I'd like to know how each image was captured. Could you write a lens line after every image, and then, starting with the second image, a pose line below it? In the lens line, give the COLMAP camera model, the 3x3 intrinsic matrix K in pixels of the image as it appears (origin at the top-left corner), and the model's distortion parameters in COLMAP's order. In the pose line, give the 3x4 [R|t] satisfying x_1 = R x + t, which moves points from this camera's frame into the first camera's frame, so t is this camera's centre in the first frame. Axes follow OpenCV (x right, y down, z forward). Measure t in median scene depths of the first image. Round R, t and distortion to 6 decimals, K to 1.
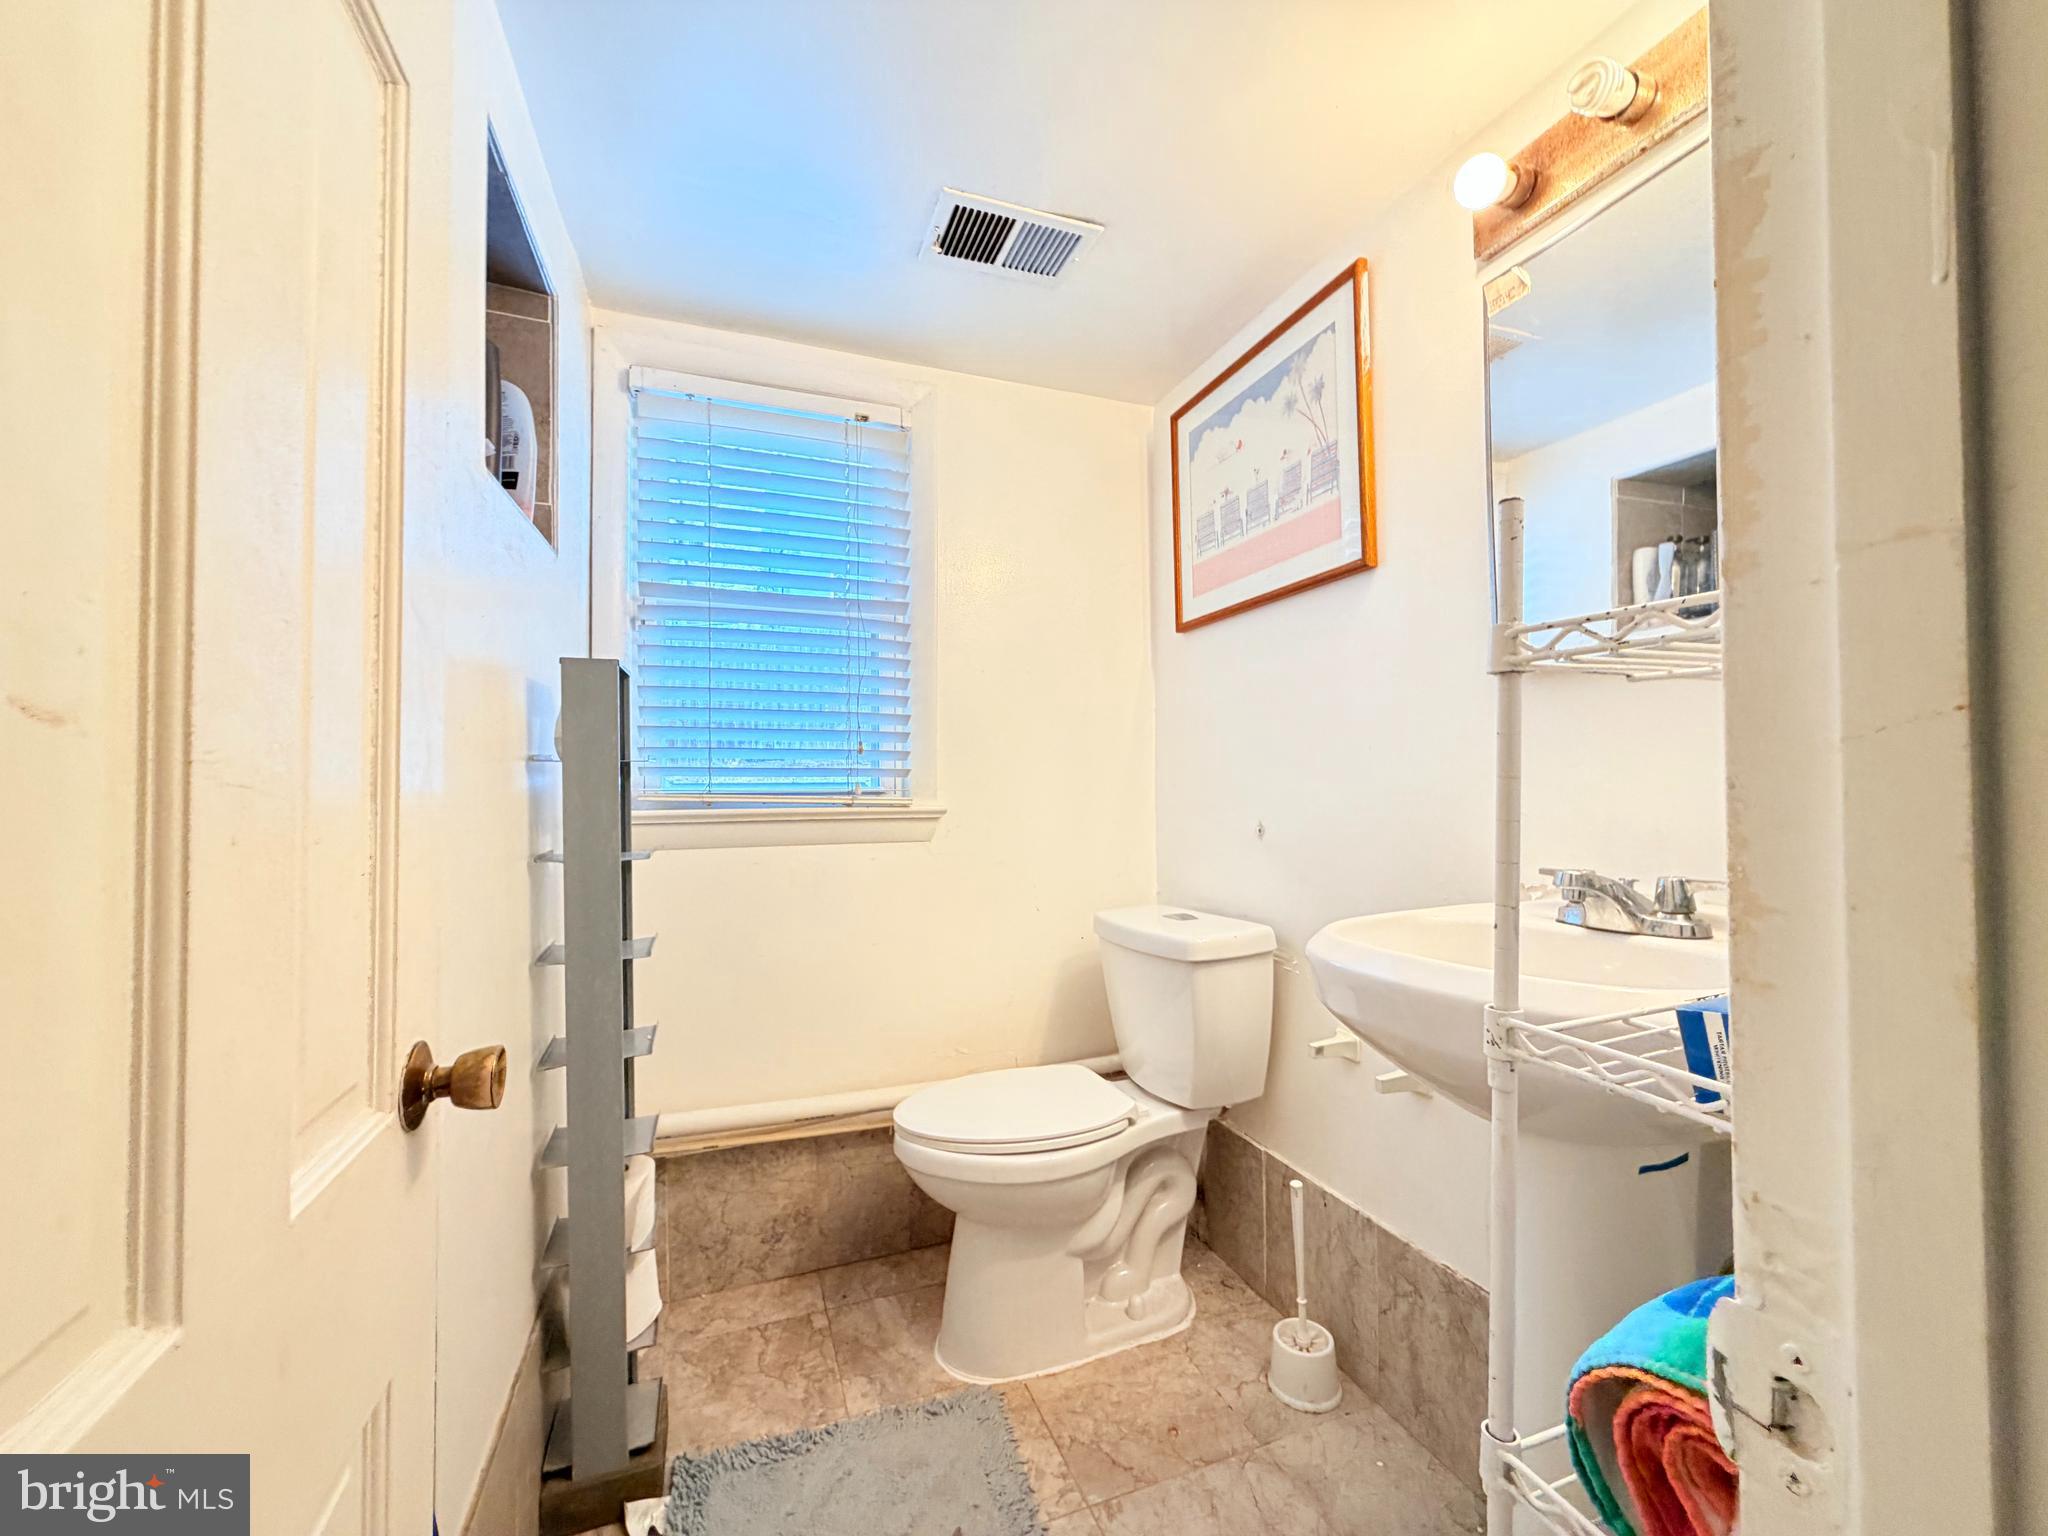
lens RADIAL K [[816.9, 0, 1021.2], [0, 816.9, 767.3], [0, 0, 1]] dist [0.000585, -0.000217]
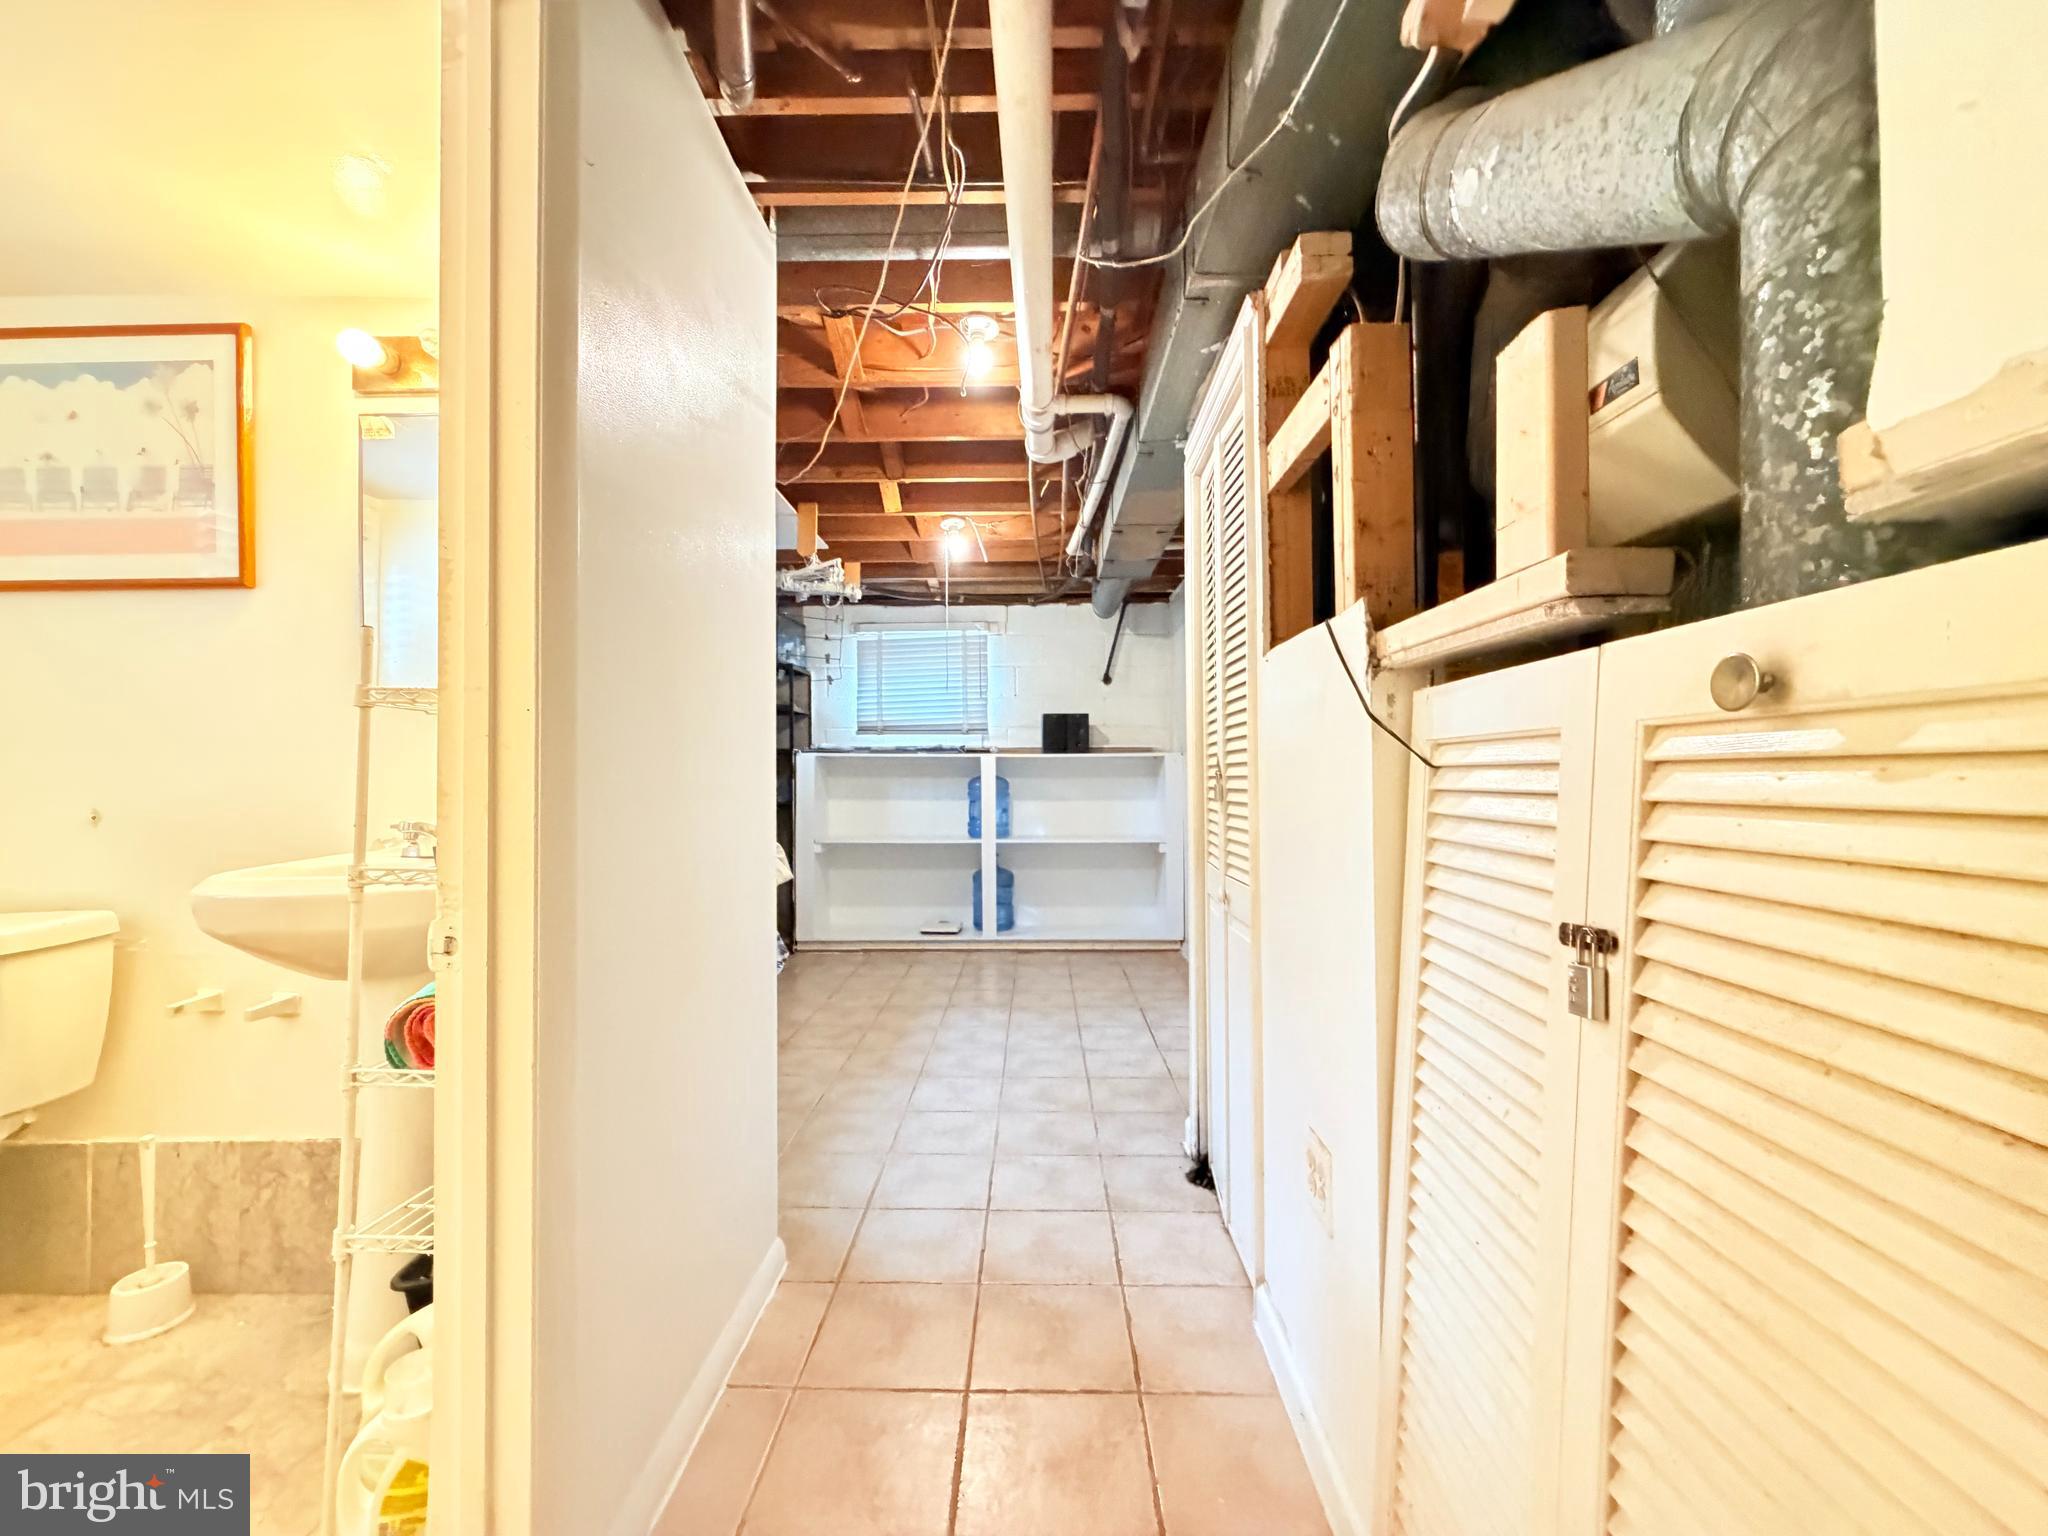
lens RADIAL K [[816.9, 0, 1021.2], [0, 816.9, 767.3], [0, 0, 1]] dist [0.000585, -0.000217]
pose [[0.362245, 0.018445, 0.931900, -0.258236], [-0.014512, 0.999795, -0.014148, 0.016382], [-0.931970, -0.008398, 0.362438, -0.462045]]
